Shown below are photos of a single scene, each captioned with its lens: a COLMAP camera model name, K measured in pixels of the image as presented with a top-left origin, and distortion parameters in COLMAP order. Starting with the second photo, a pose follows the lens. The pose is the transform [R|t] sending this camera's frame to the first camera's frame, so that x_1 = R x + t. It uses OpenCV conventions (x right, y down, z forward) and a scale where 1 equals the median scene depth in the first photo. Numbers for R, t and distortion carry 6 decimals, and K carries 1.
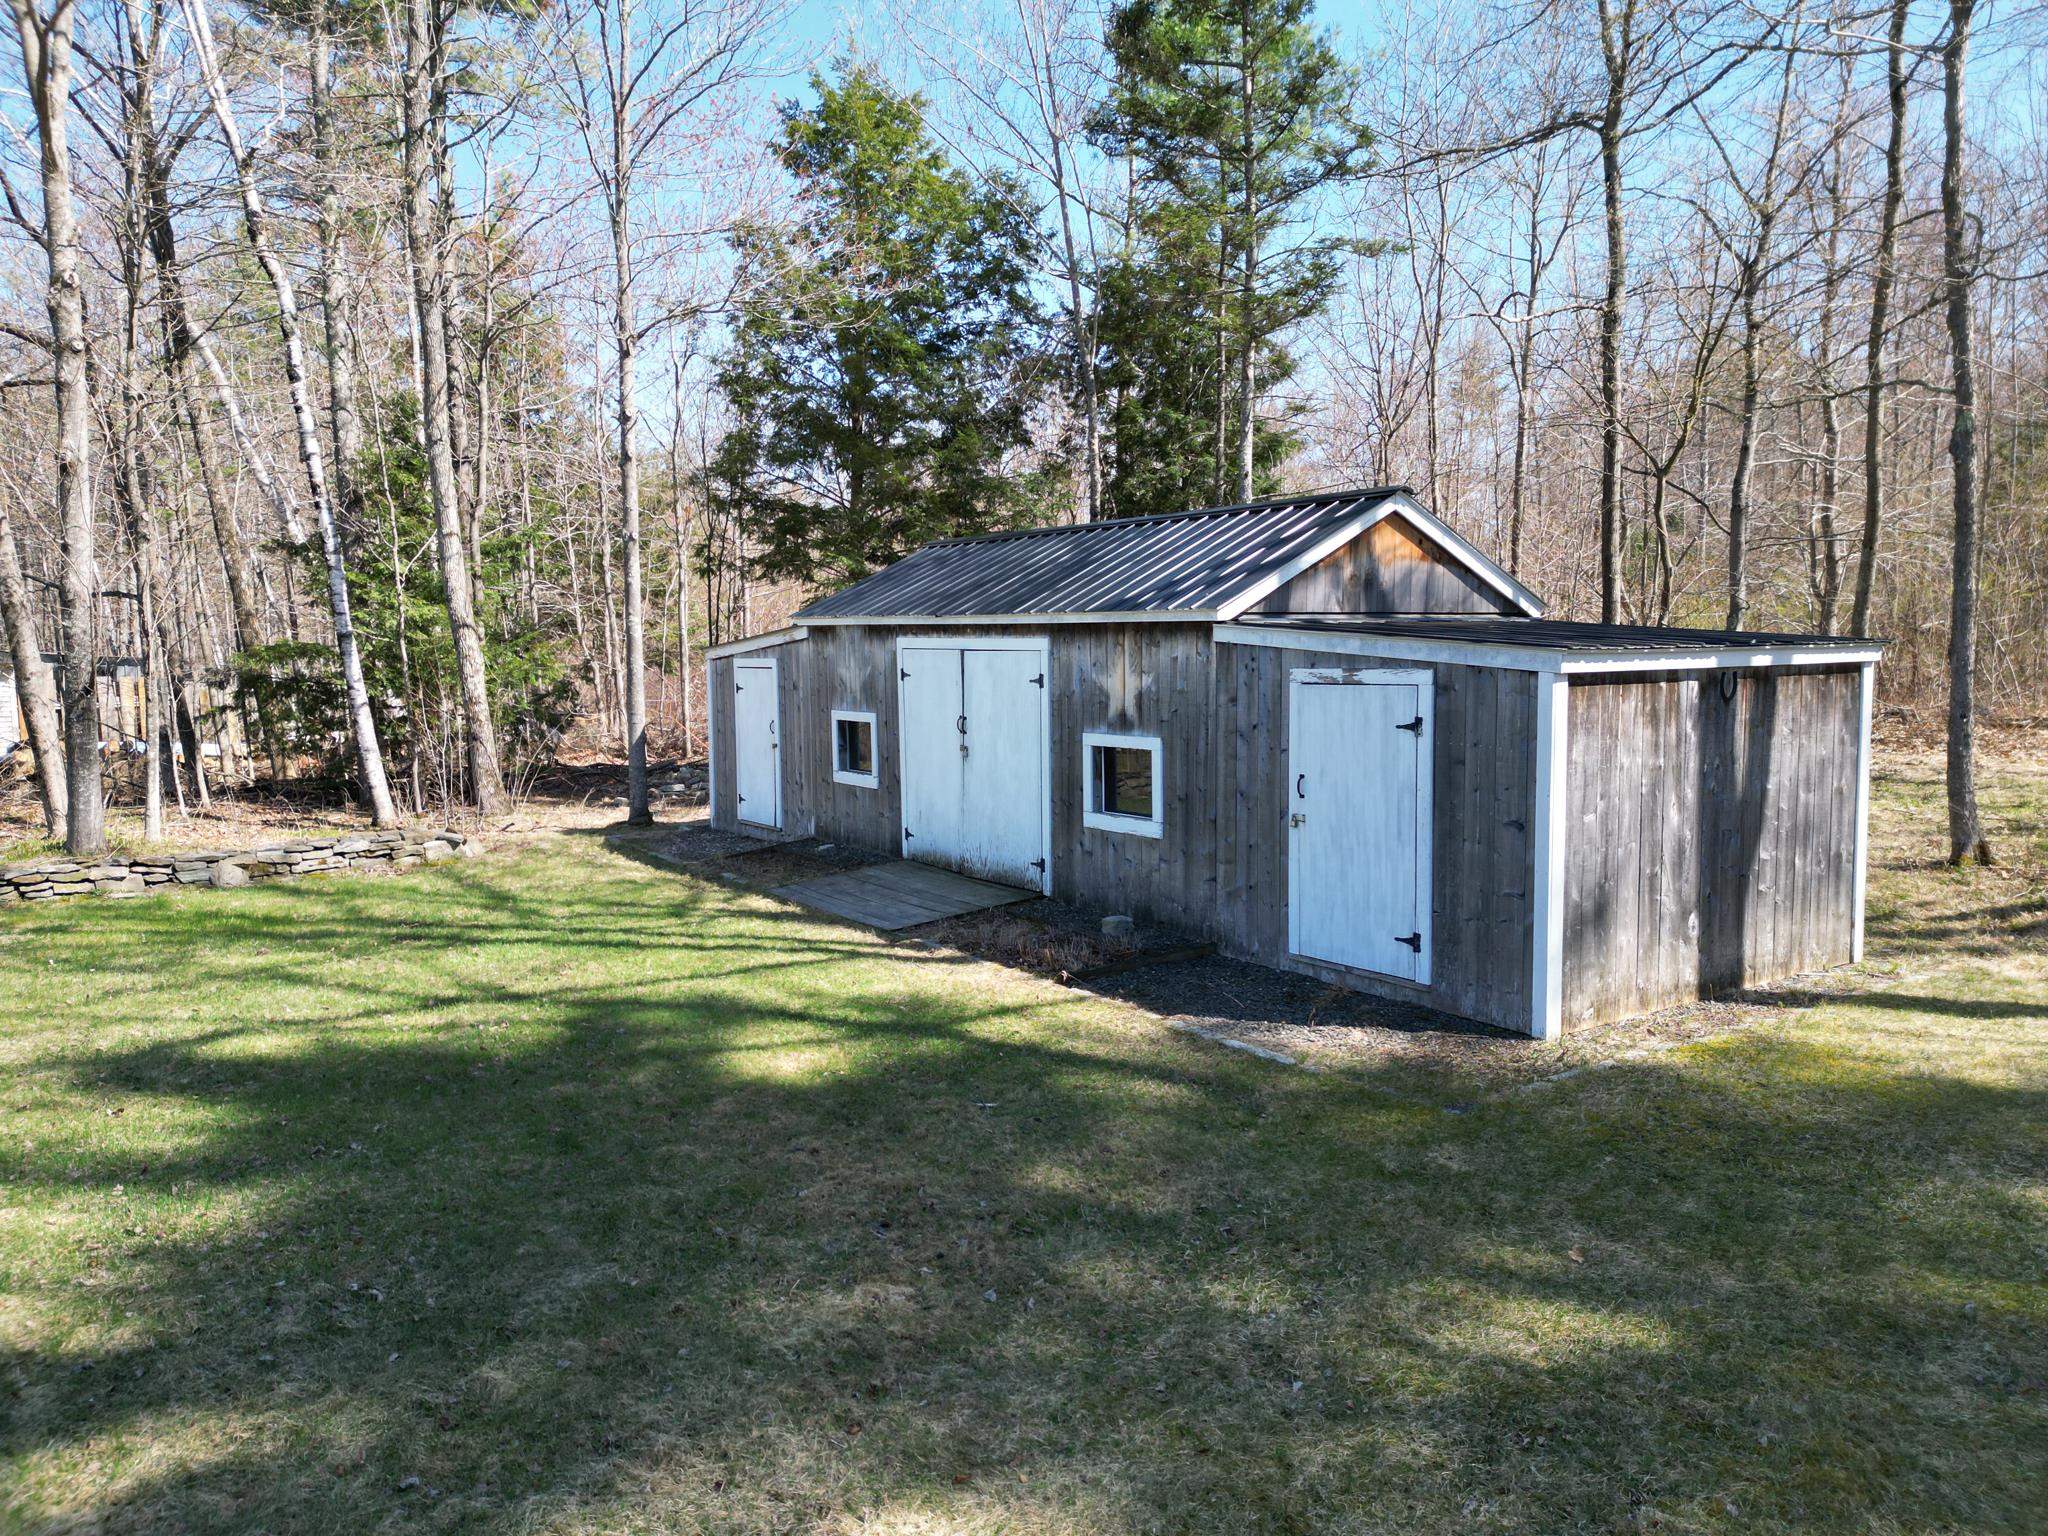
lens RADIAL K [[1440.2, 0, 1017.2], [0, 1440.2, 761.2], [0, 0, 1]] dist [0.041891, -0.017112]
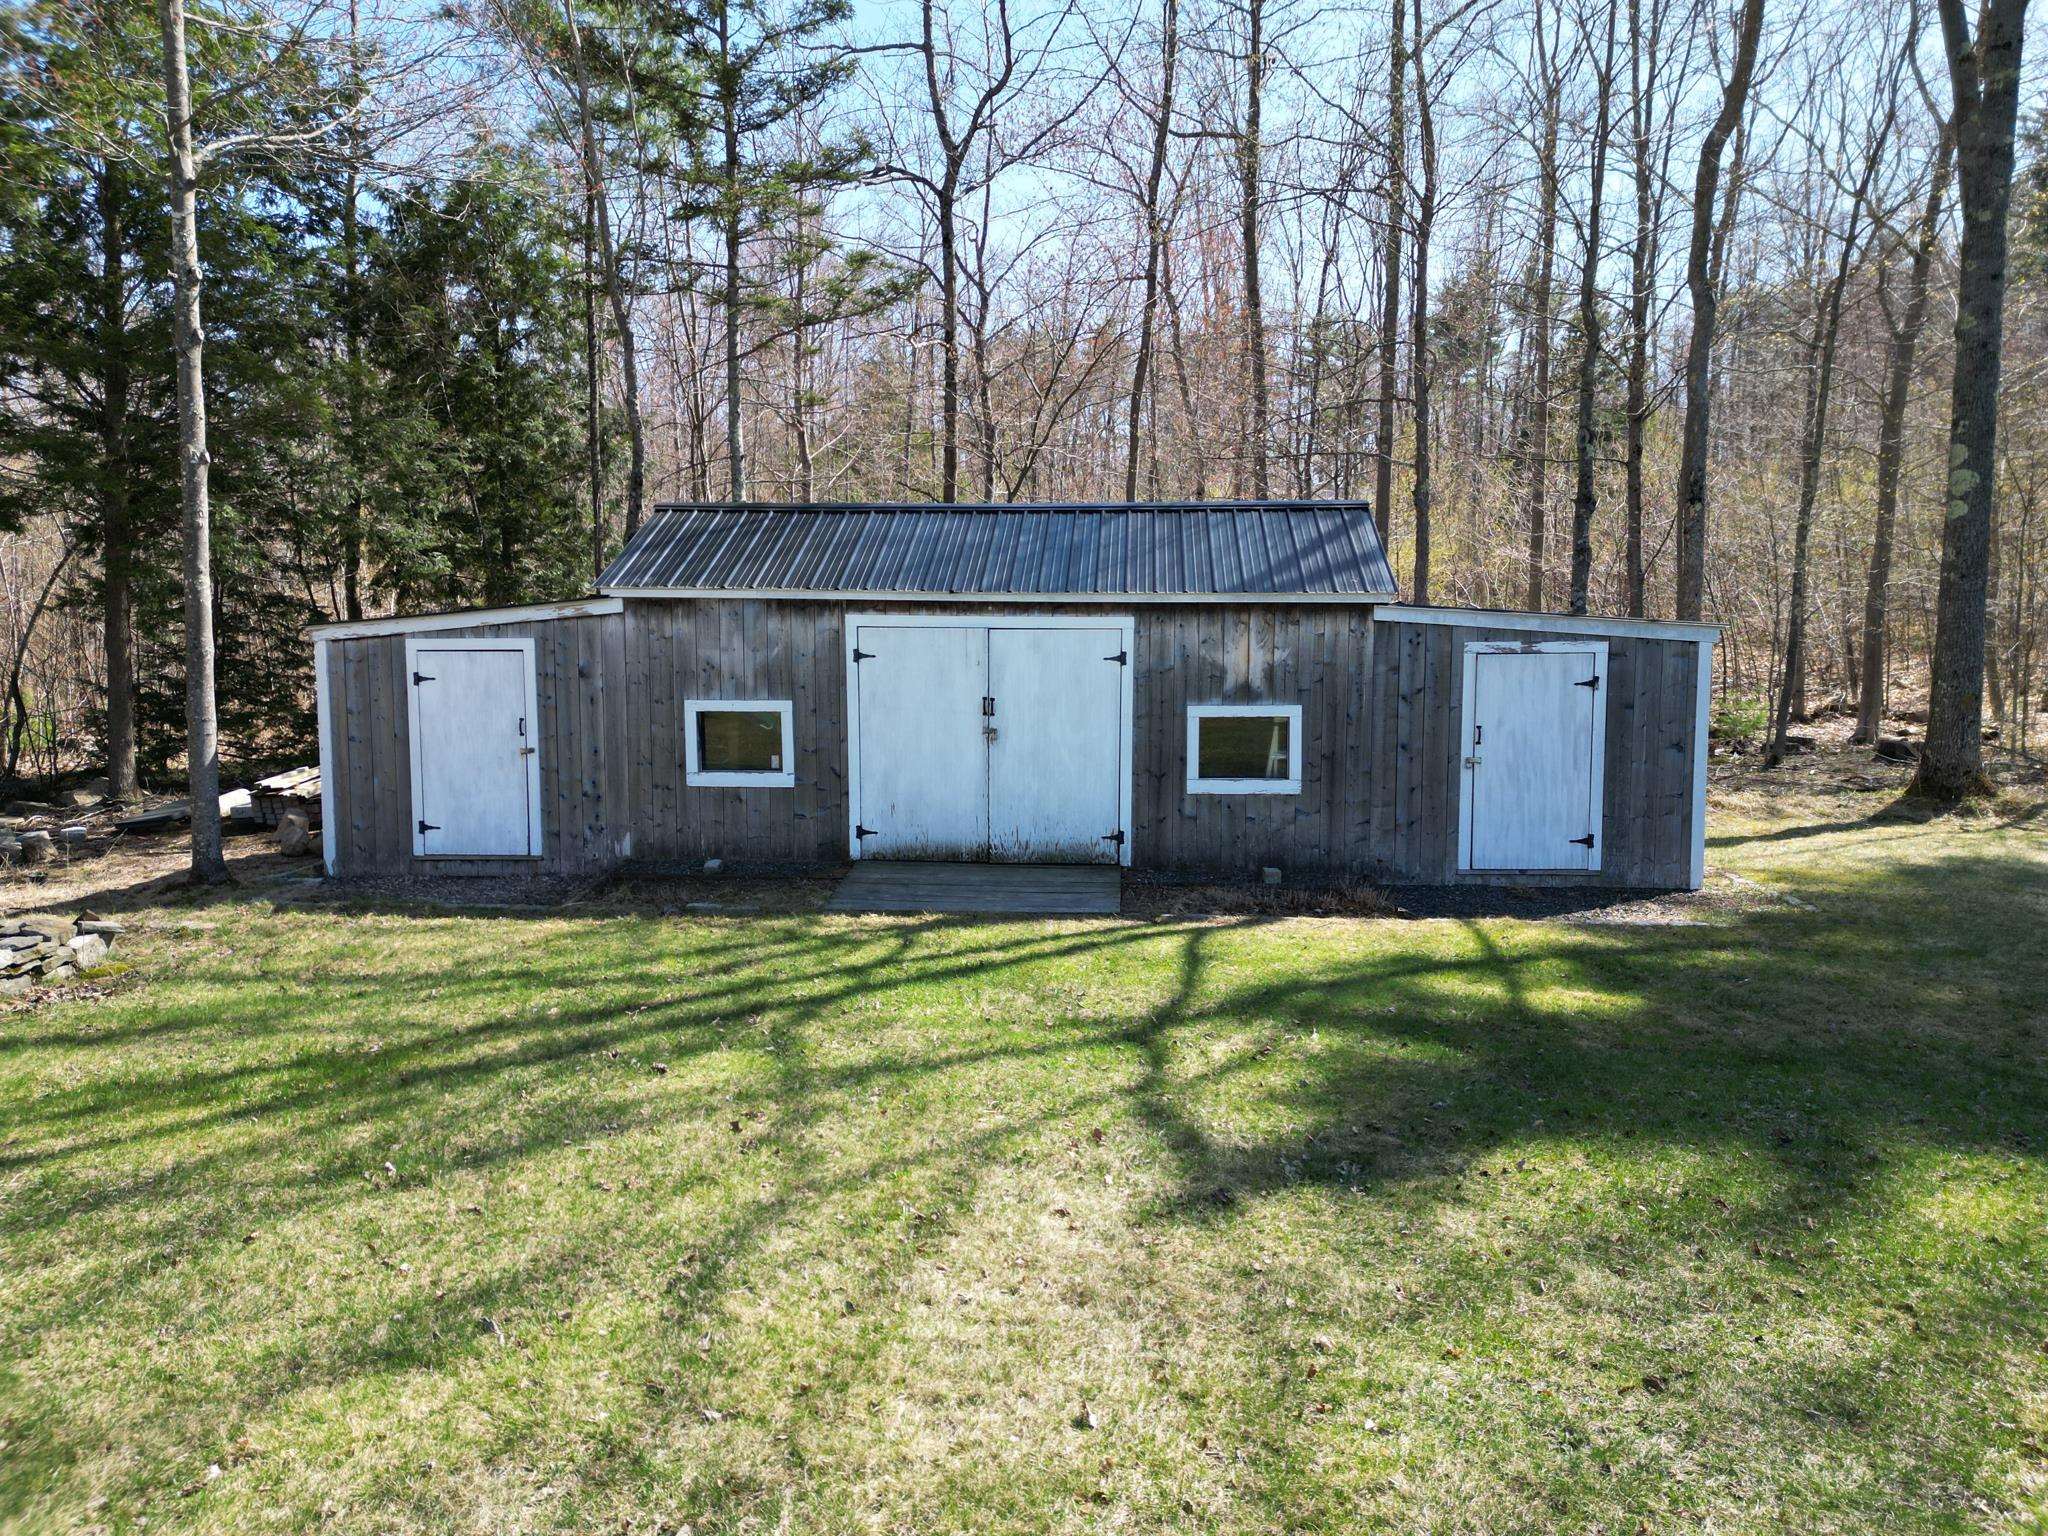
lens RADIAL K [[1440.2, 0, 1016.4], [0, 1440.2, 770.7], [0, 0, 1]] dist [0.041891, -0.017112]
pose [[0.624598, -0.063937, 0.778325, -0.911162], [0.059658, 0.997637, 0.034077, -0.016481], [-0.778665, 0.025149, 0.626936, 0.452542]]
